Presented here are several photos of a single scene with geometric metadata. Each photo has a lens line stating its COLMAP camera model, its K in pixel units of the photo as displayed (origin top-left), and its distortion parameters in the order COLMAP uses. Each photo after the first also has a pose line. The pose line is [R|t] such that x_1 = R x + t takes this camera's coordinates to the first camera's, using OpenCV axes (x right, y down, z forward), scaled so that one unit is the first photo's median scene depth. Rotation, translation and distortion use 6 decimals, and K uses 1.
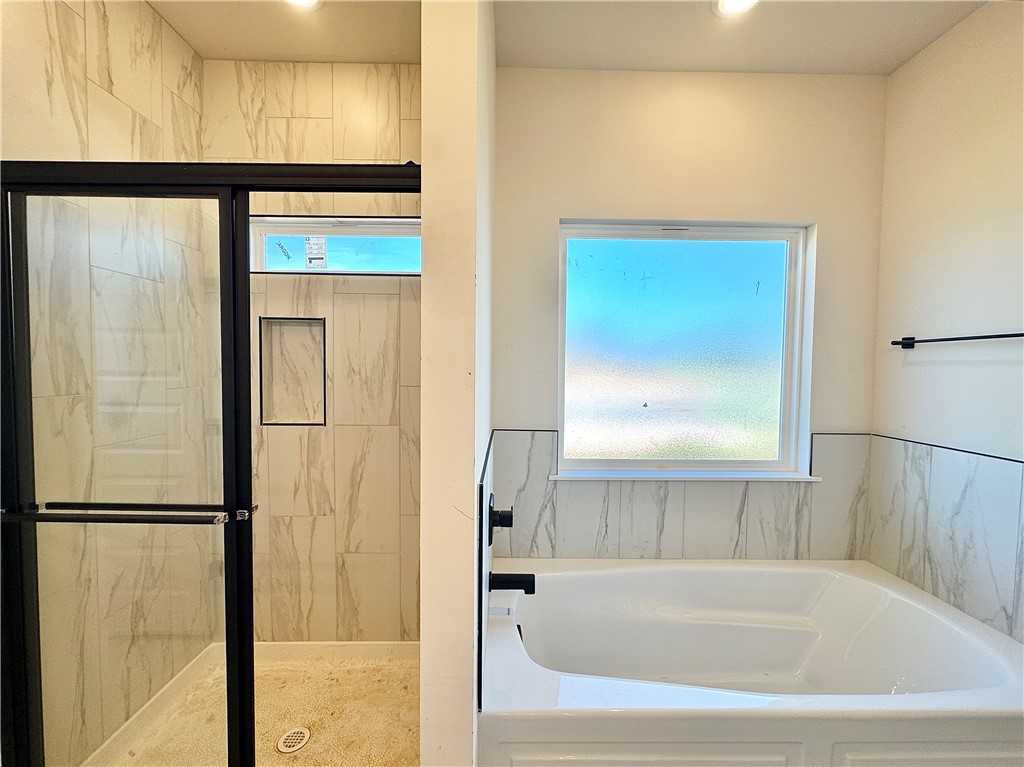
lens RADIAL K [[411.8, 0, 514.5], [0, 411.8, 384.2], [0, 0, 1]] dist [-0.004144, -0.001140]
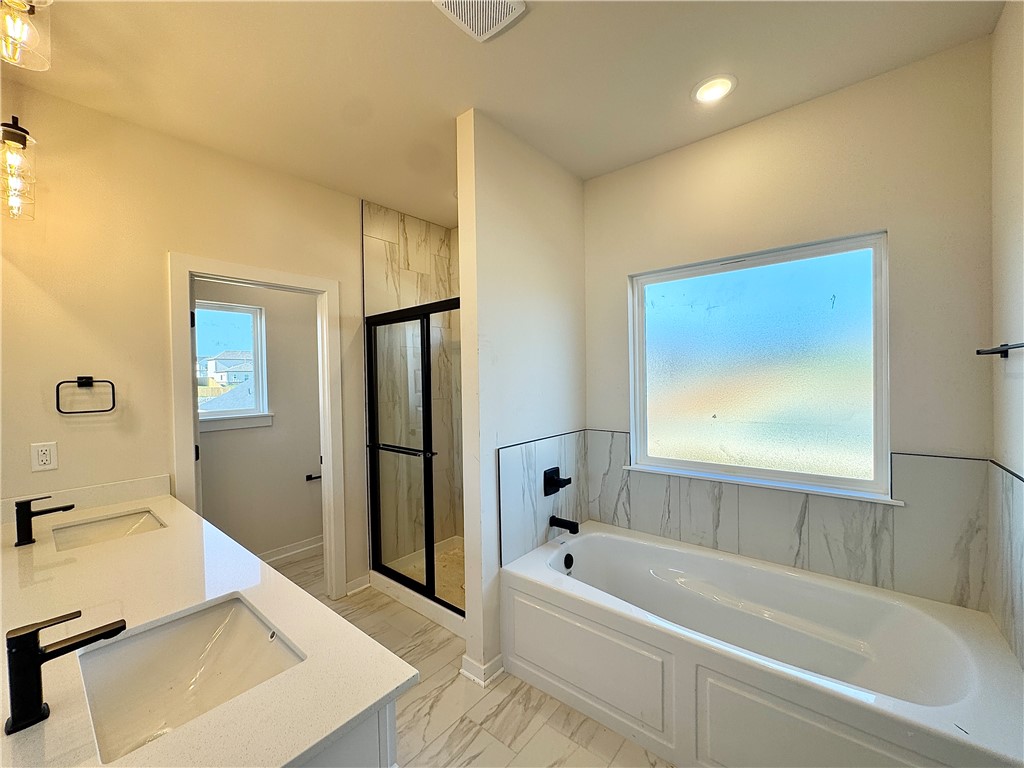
lens RADIAL K [[411.8, 0, 514.5], [0, 411.8, 384.7], [0, 0, 1]] dist [-0.004144, -0.001140]
pose [[0.762209, -0.014224, -0.647174, 0.679643], [-0.000905, 0.999734, -0.023039, -0.011686], [0.647330, 0.018146, 0.761994, -0.259395]]
